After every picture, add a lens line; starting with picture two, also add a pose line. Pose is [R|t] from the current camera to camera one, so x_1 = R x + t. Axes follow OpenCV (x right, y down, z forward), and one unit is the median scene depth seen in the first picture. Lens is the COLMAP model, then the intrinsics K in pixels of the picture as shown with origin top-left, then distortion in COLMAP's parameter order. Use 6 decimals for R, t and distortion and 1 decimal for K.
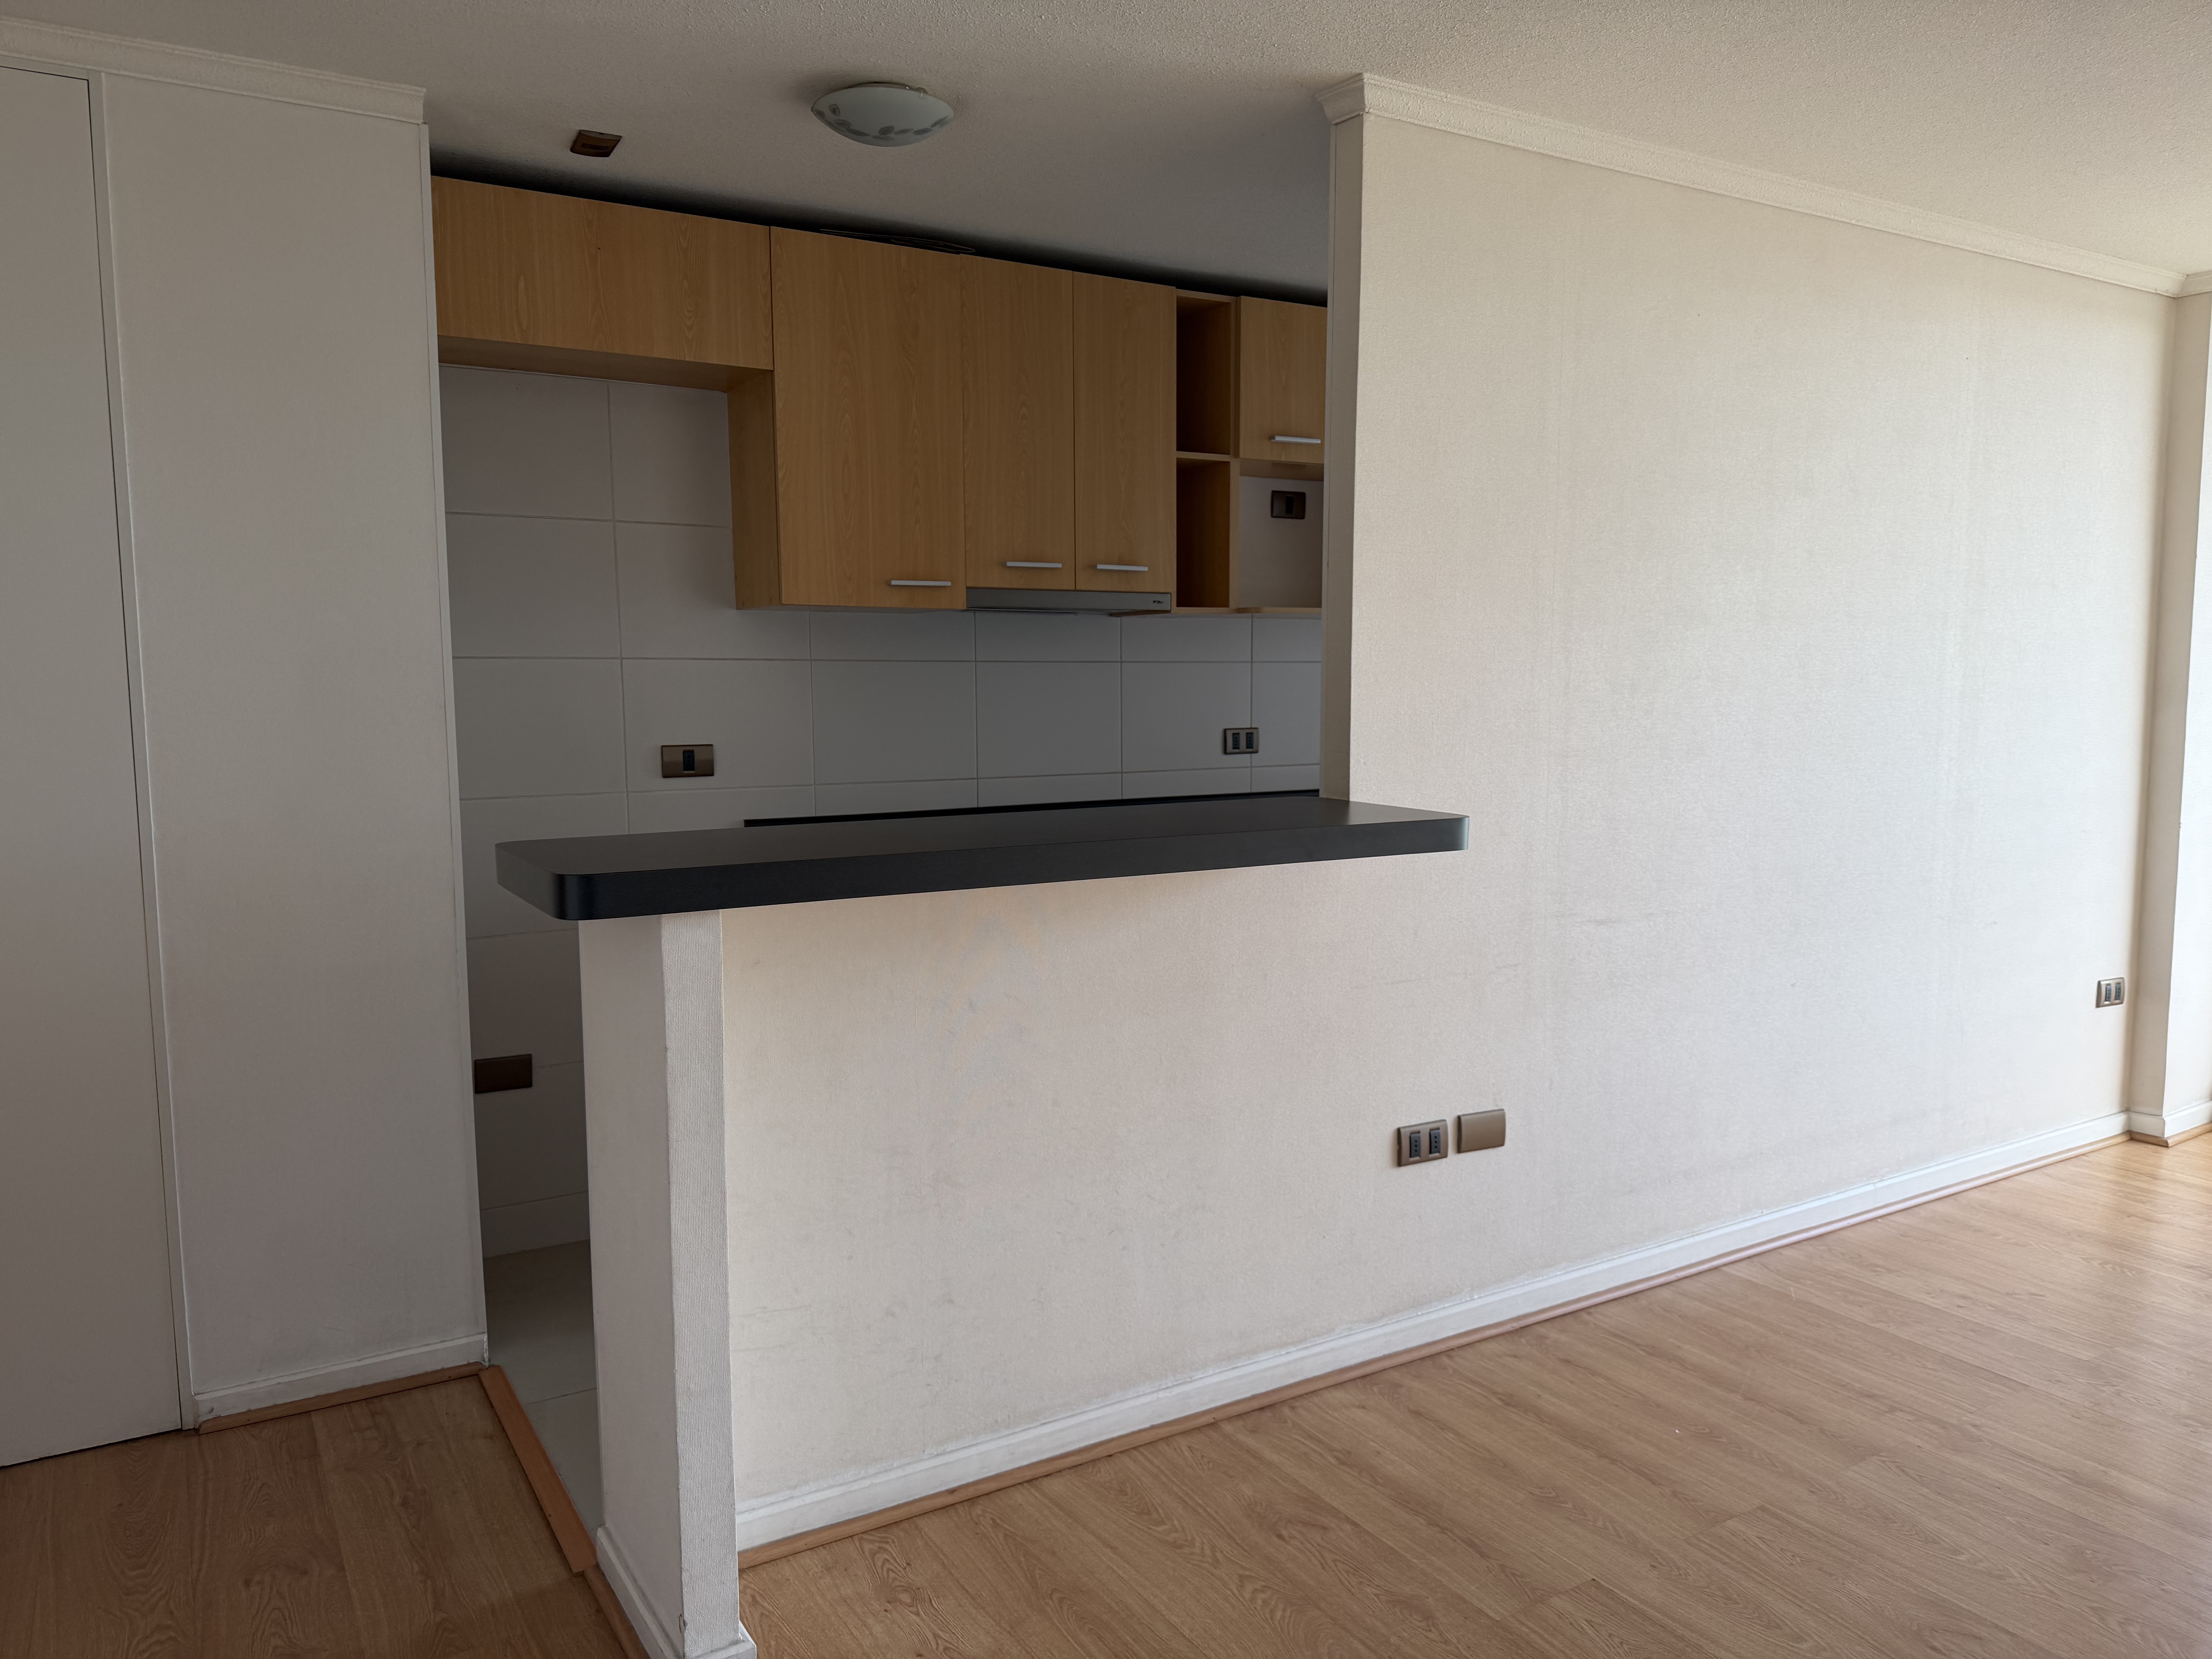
lens RADIAL K [[1562.2, 0, 1123.6], [0, 1562.2, 833.1], [0, 0, 1]] dist [0.088769, -0.153056]
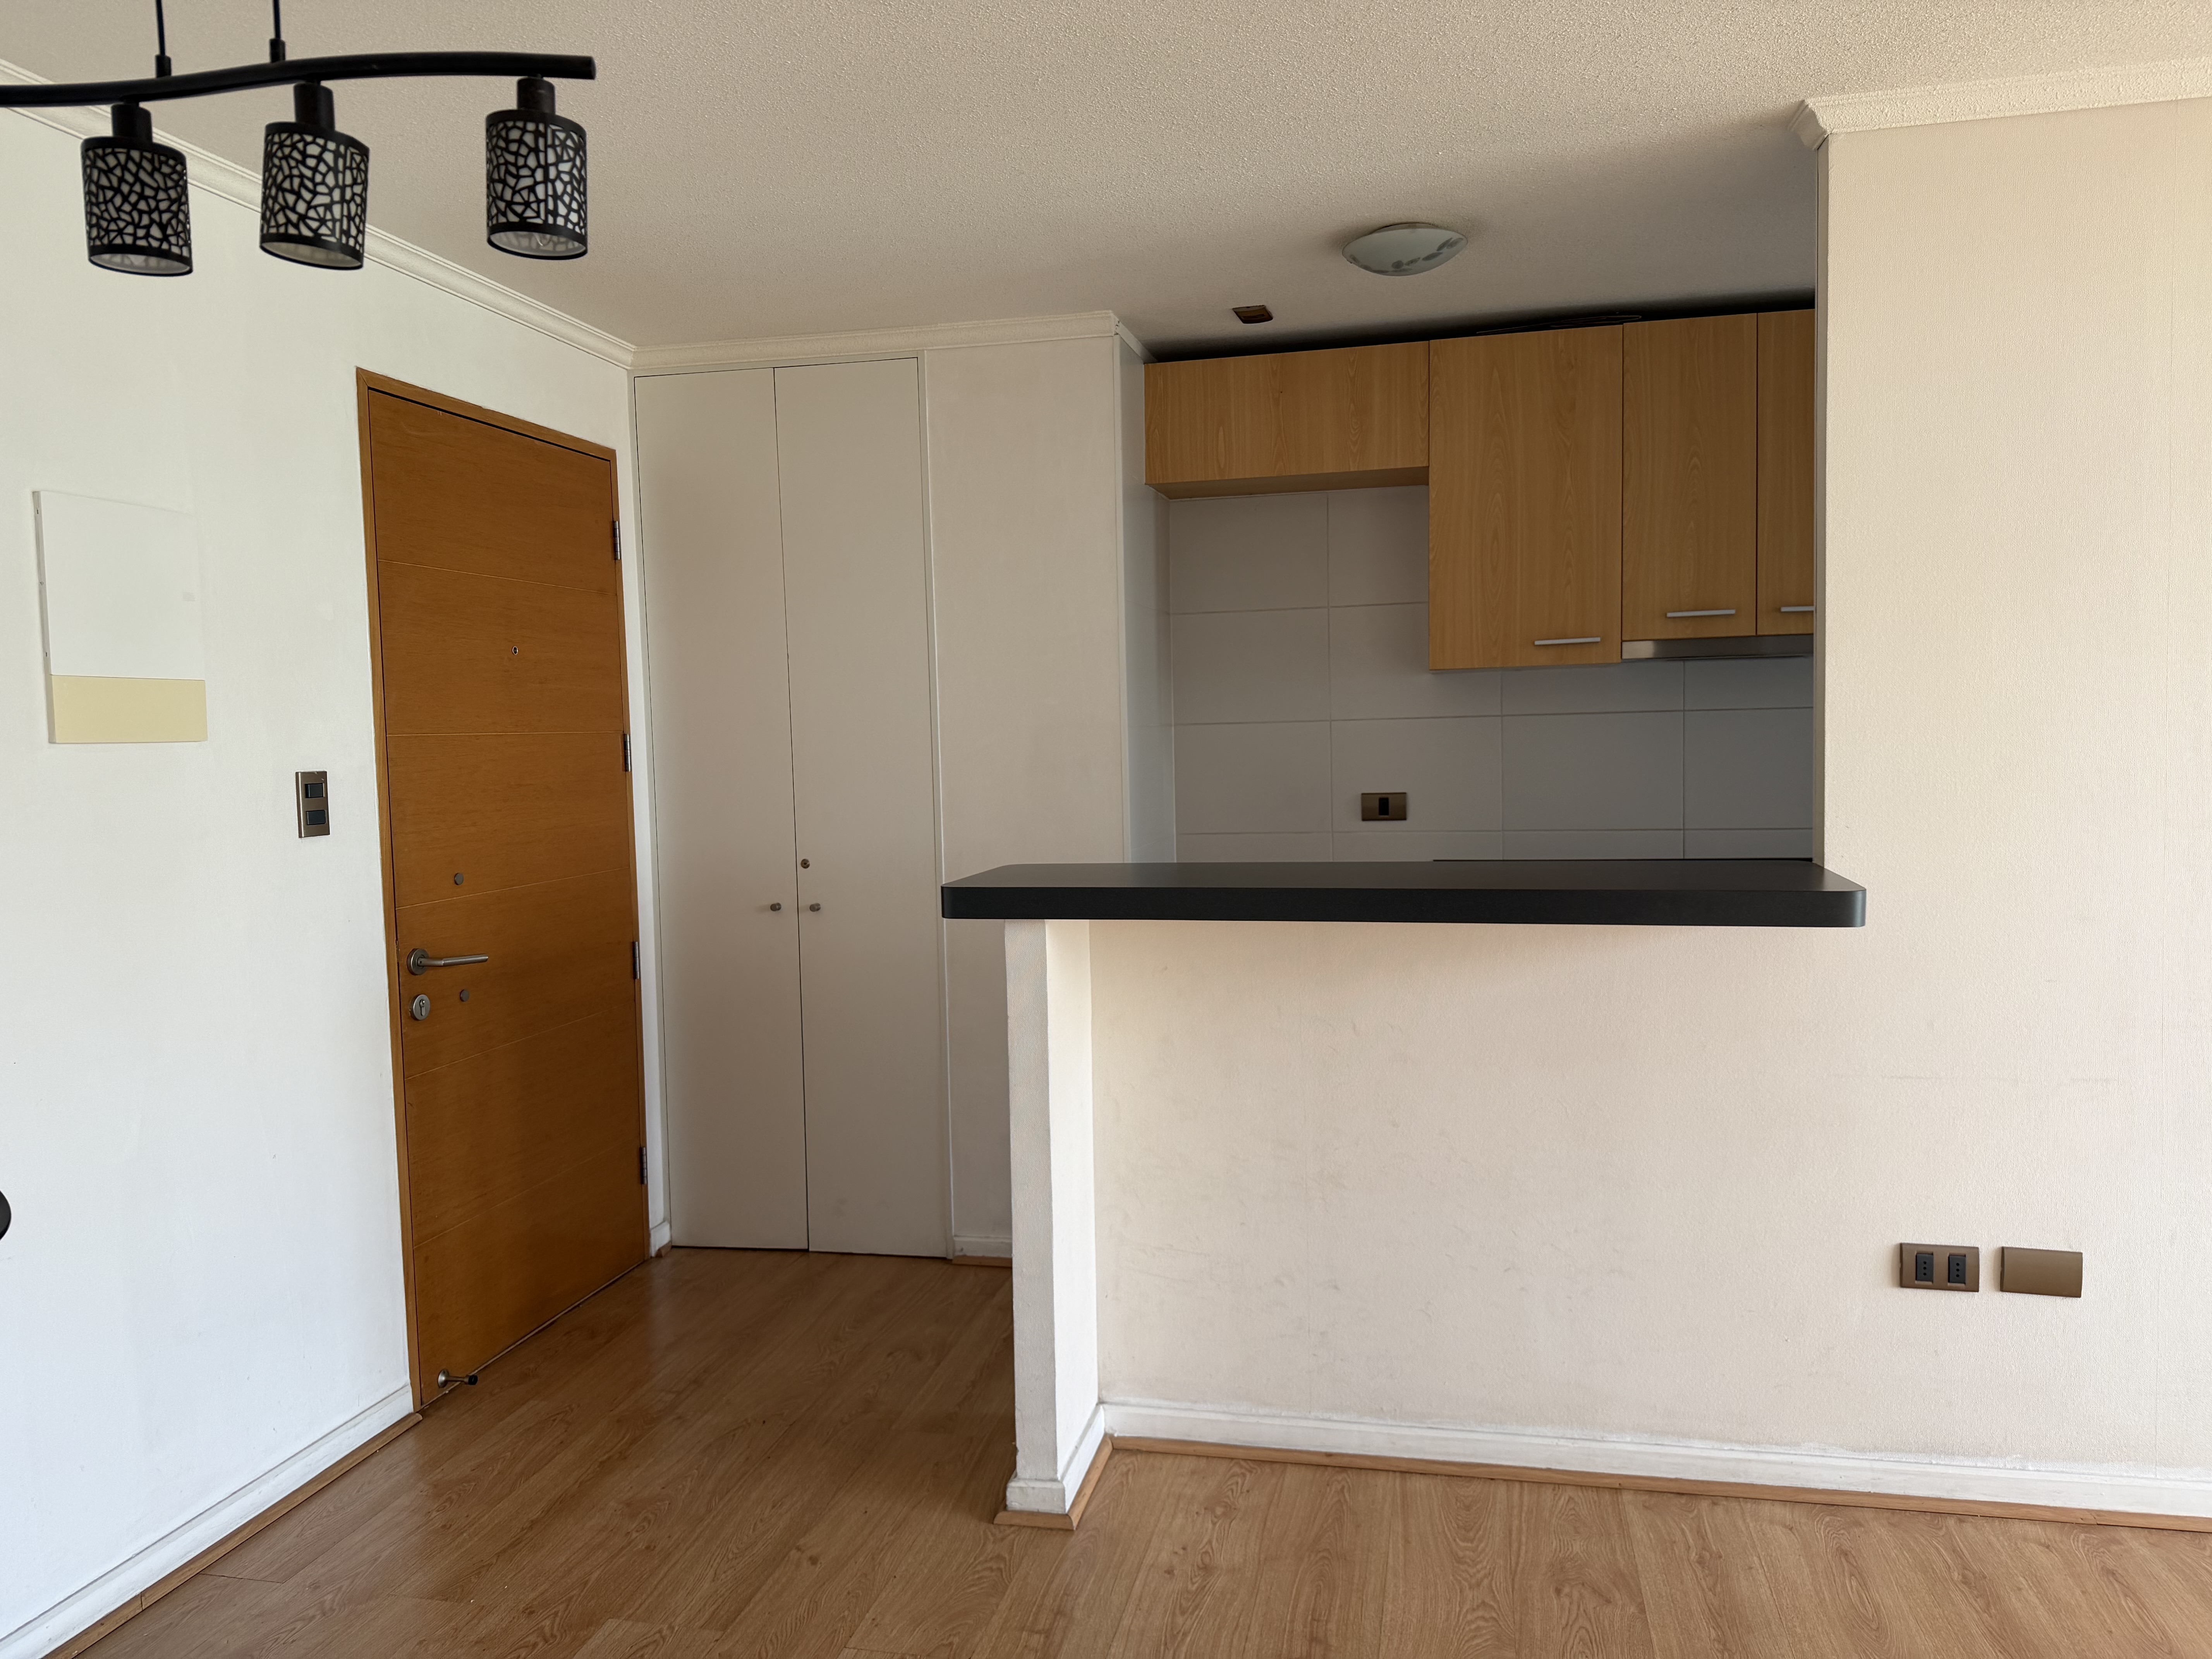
lens RADIAL K [[1565.4, 0, 1117.9], [0, 1565.4, 823.4], [0, 0, 1]] dist [-0.002229, -0.003387]
pose [[0.716464, 0.029205, -0.697012, 0.505485], [-0.051386, 0.998619, -0.010979, -0.015552], [0.695729, 0.043683, 0.716975, 0.060587]]
